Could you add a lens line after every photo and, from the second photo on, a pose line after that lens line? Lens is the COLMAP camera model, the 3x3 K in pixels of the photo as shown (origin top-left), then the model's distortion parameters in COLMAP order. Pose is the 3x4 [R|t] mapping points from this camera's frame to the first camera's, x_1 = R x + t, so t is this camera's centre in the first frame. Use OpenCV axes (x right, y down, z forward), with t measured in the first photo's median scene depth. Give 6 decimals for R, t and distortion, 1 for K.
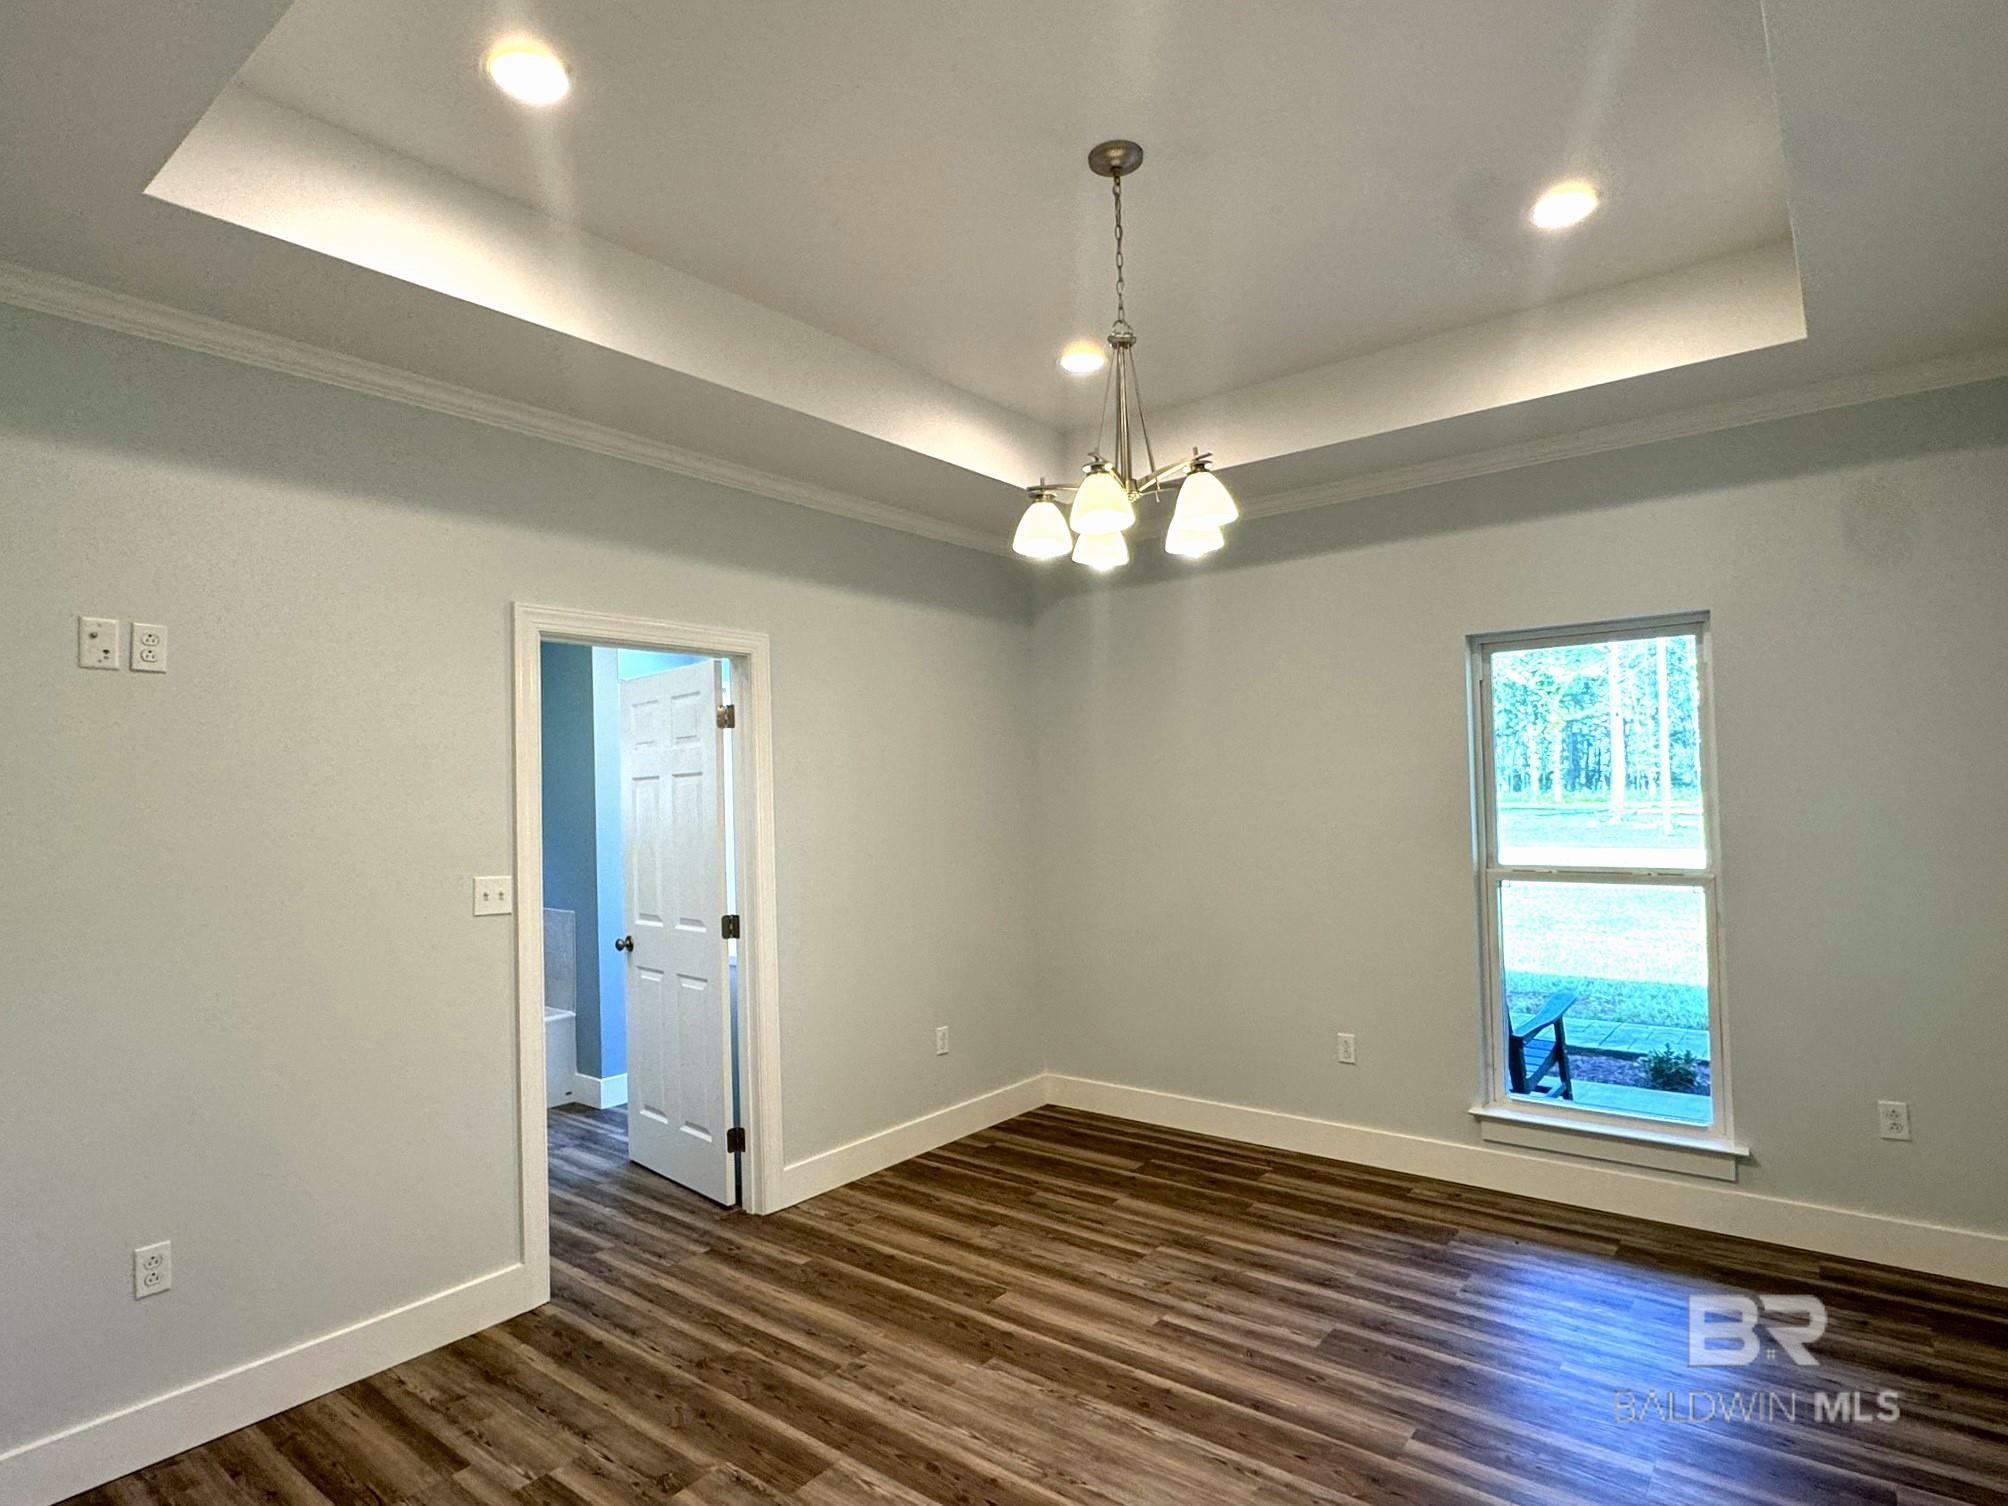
lens RADIAL K [[1090.1, 0, 1004.0], [0, 1090.1, 753.0], [0, 0, 1]] dist [-0.002227, -0.000302]
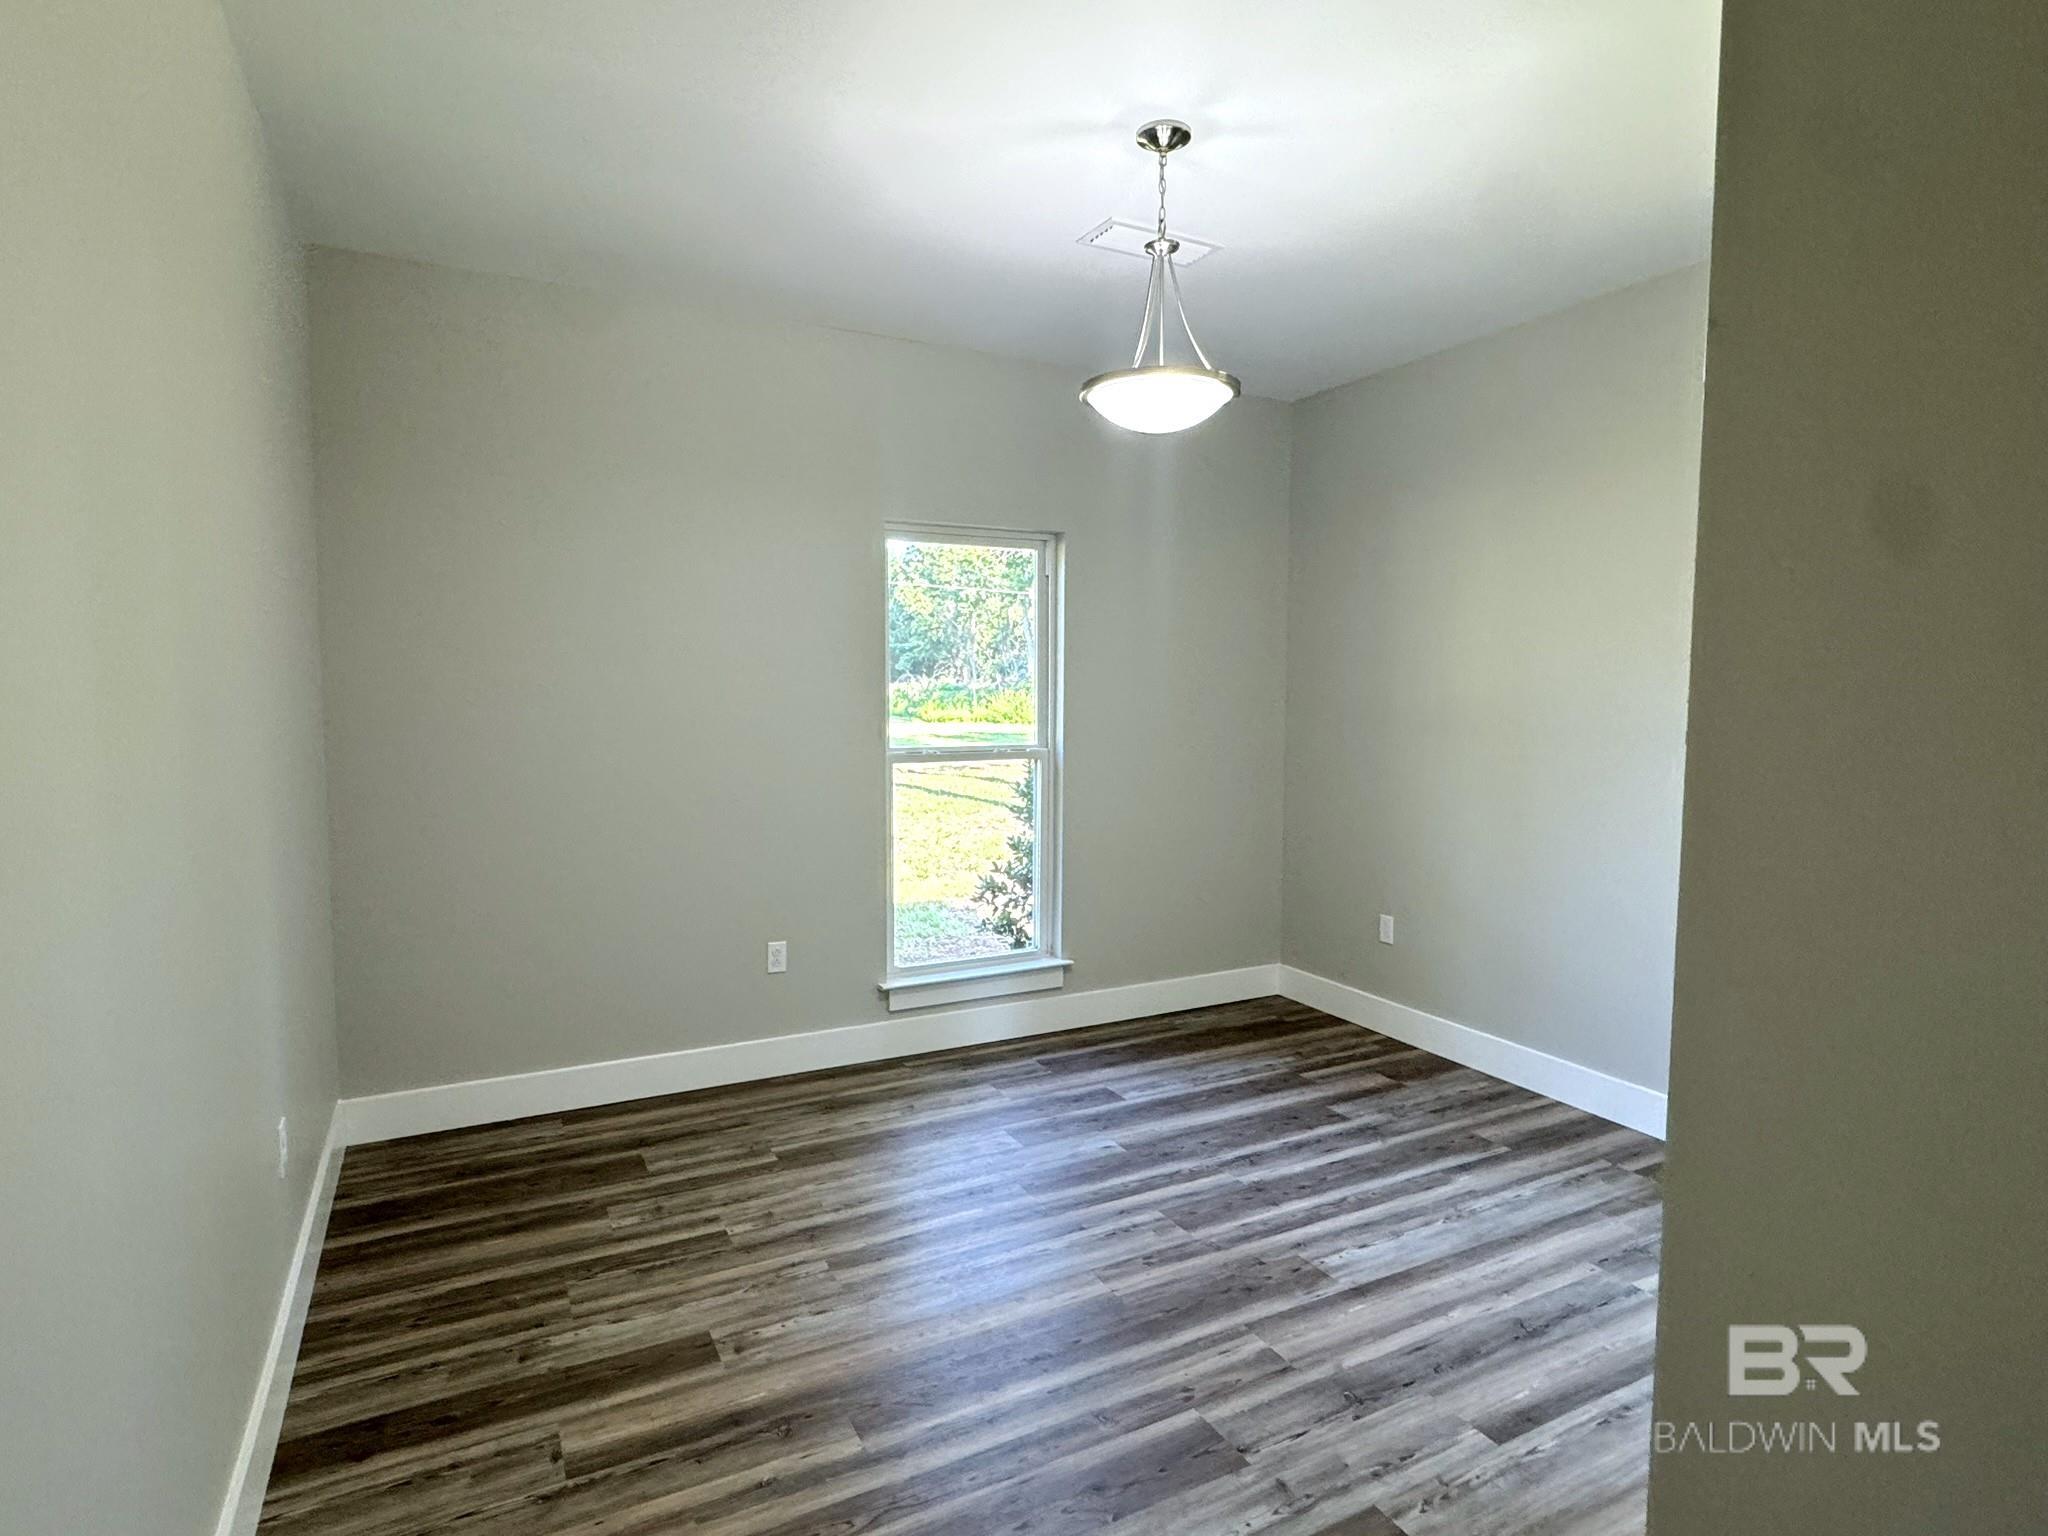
lens RADIAL K [[1111.9, 0, 1024.0], [0, 1111.9, 768.0], [0, 0, 1]] dist [-0.002227, -0.000302]
pose [[0.412747, -0.042680, 0.909845, -0.473243], [-0.041713, 0.996968, 0.065689, 0.048796], [-0.909890, -0.065065, 0.409715, 0.473295]]
